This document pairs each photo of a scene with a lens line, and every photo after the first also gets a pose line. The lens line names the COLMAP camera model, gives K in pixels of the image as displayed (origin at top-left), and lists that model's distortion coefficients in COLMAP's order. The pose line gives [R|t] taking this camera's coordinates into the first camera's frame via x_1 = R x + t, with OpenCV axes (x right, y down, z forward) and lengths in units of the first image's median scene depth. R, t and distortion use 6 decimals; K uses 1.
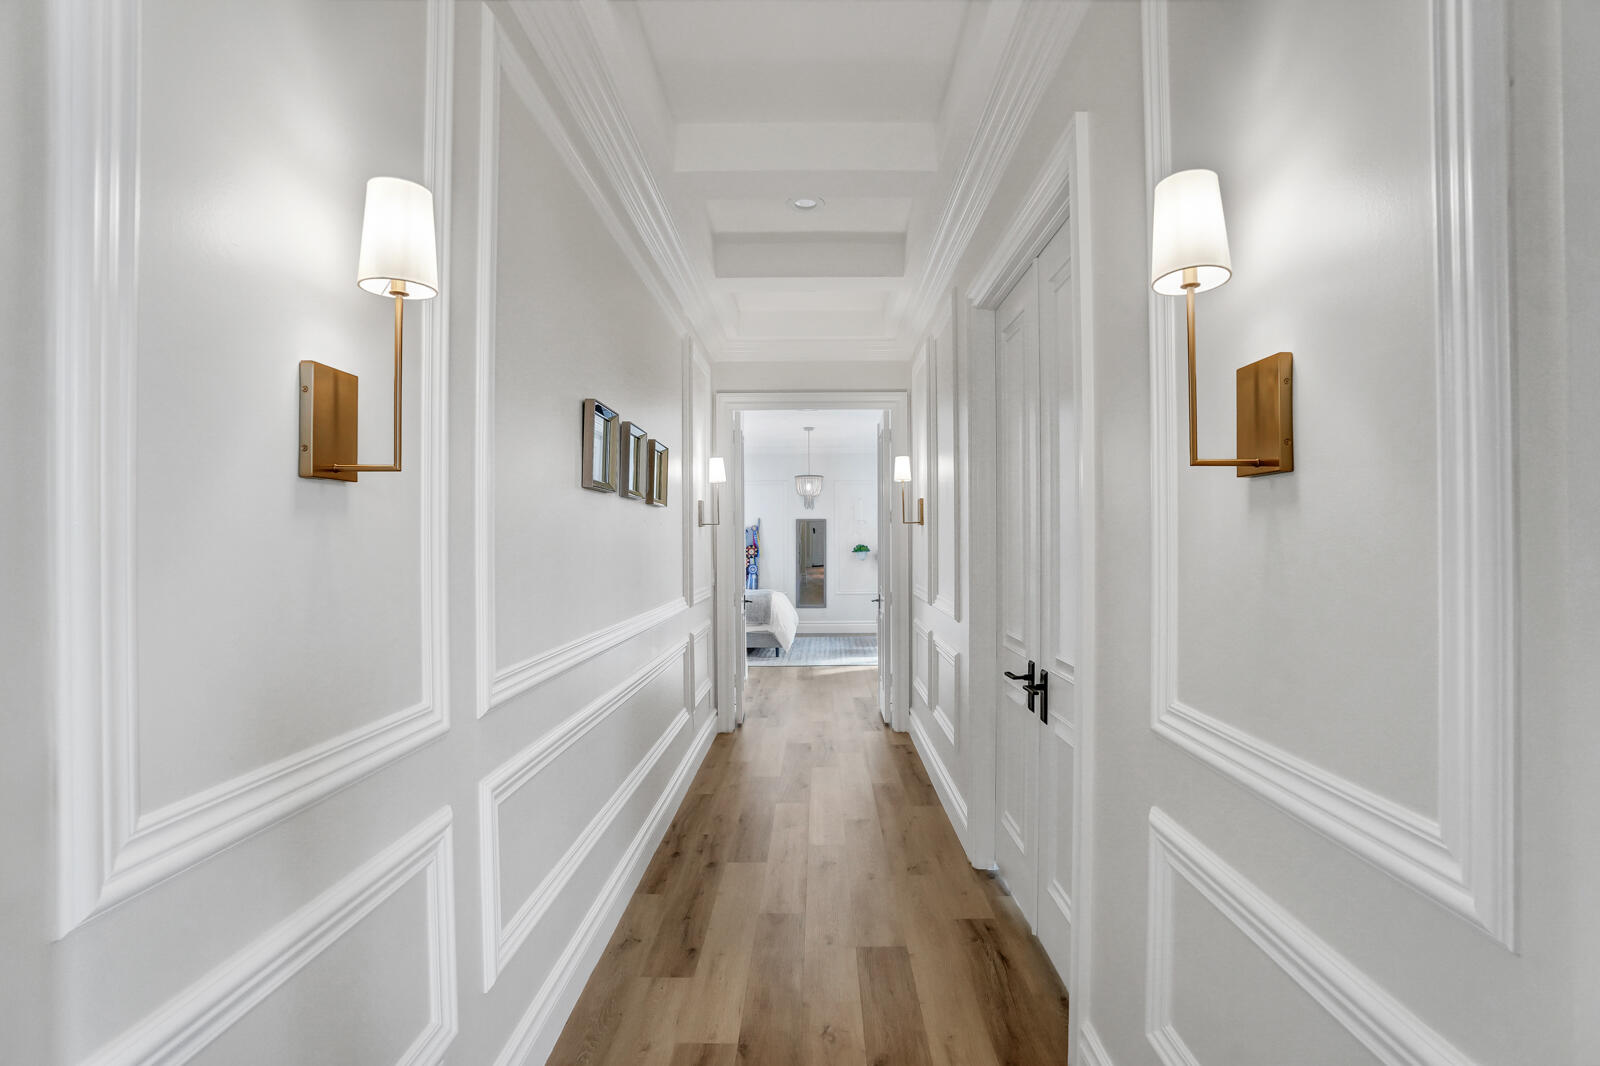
lens RADIAL K [[729.0, 0, 799.2], [0, 729.0, 538.2], [0, 0, 1]] dist [-0.034498, 0.004200]
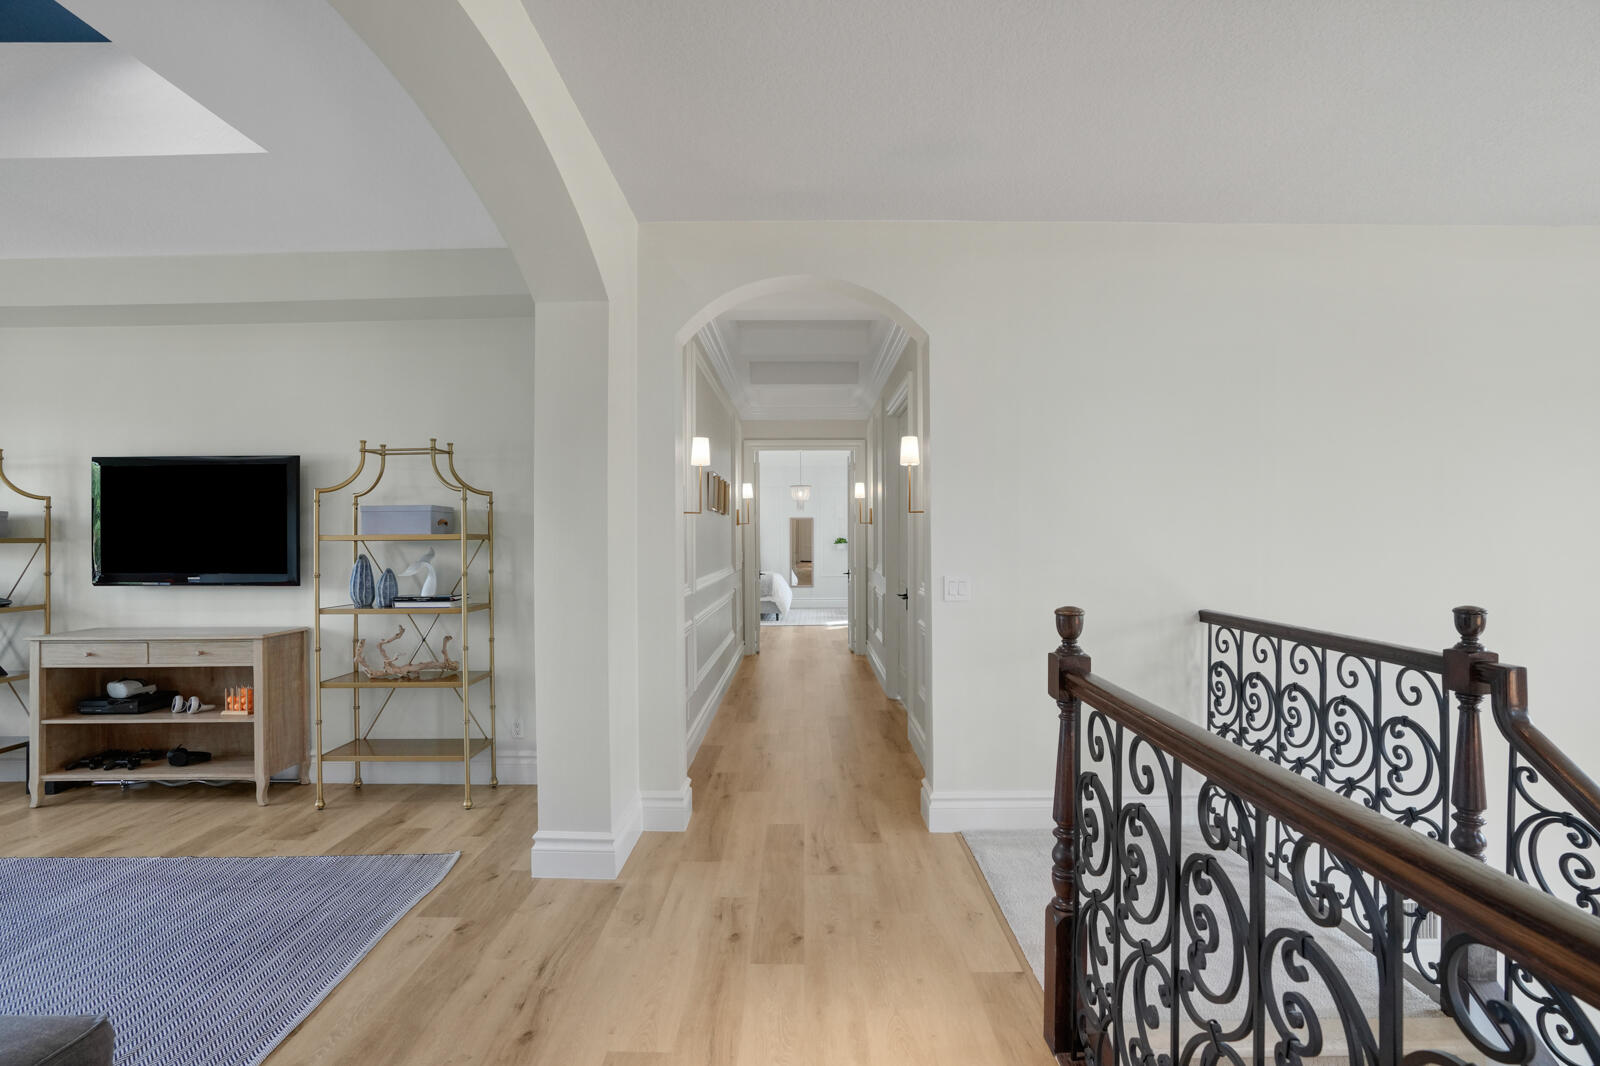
lens RADIAL K [[729.0, 0, 804.0], [0, 729.0, 529.1], [0, 0, 1]] dist [-0.034498, 0.004200]
pose [[0.999724, -0.000160, 0.023496, -0.020675], [0.000285, 0.999986, -0.005337, 0.000552], [-0.023495, 0.005342, 0.999710, -0.571512]]
